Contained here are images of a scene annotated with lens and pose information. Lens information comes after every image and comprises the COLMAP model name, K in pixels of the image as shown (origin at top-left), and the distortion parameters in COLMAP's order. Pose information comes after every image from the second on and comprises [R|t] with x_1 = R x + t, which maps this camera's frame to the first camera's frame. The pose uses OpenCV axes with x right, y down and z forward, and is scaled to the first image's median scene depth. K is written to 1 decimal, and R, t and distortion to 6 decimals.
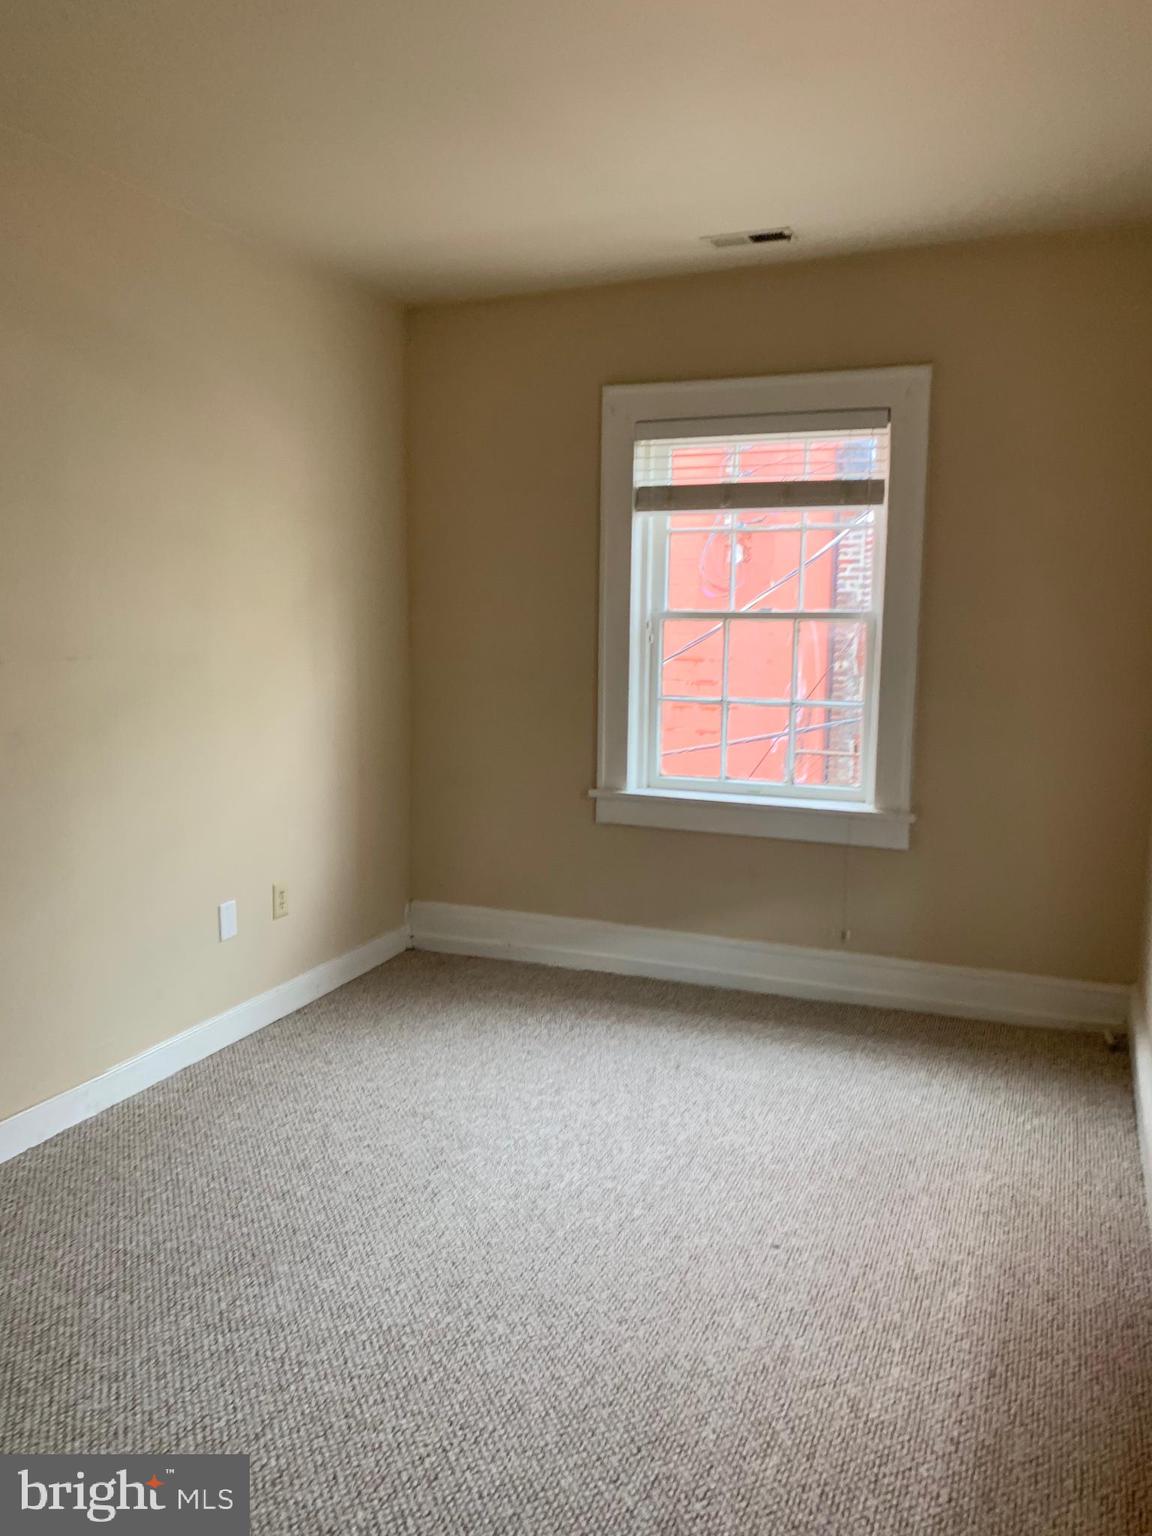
lens RADIAL K [[1168.9, 0, 582.2], [0, 1168.9, 764.7], [0, 0, 1]] dist [0.042575, -0.051029]
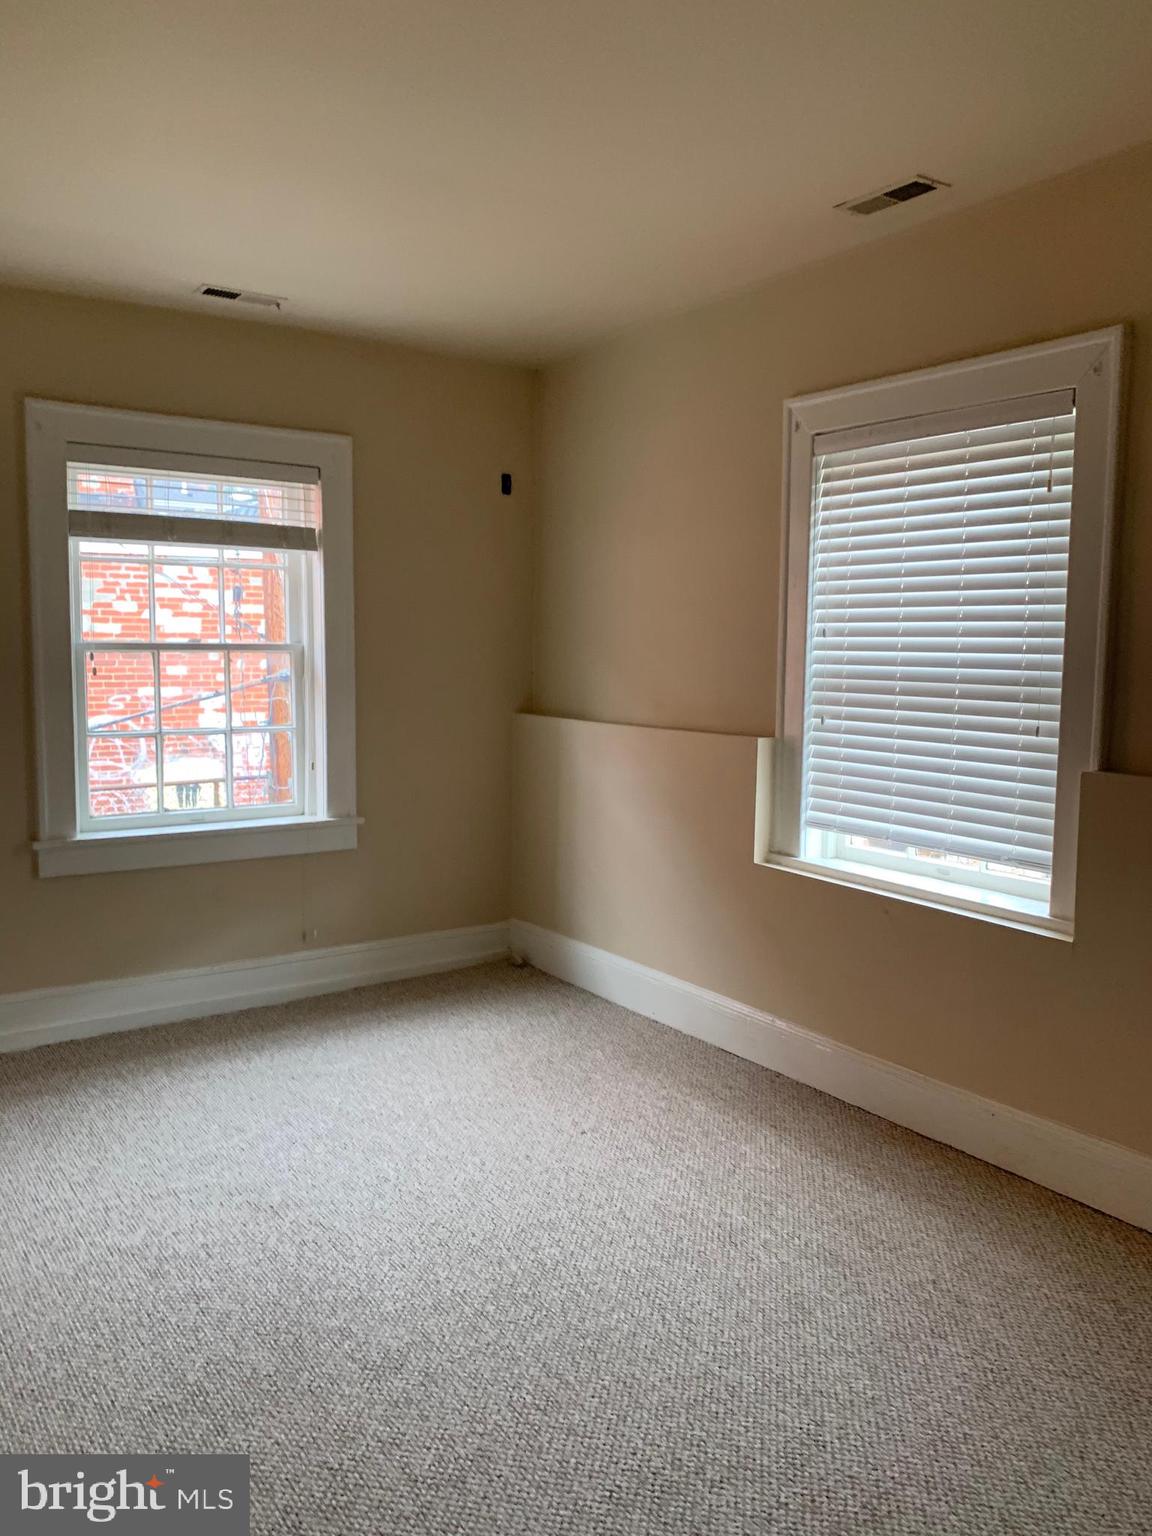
lens RADIAL K [[1168.9, 0, 585.5], [0, 1168.9, 762.7], [0, 0, 1]] dist [0.042575, -0.051029]
pose [[0.554038, -0.086711, 0.827964, -0.570684], [0.114162, 0.993078, 0.027610, -0.018036], [-0.824627, 0.079225, 0.560102, 0.163614]]
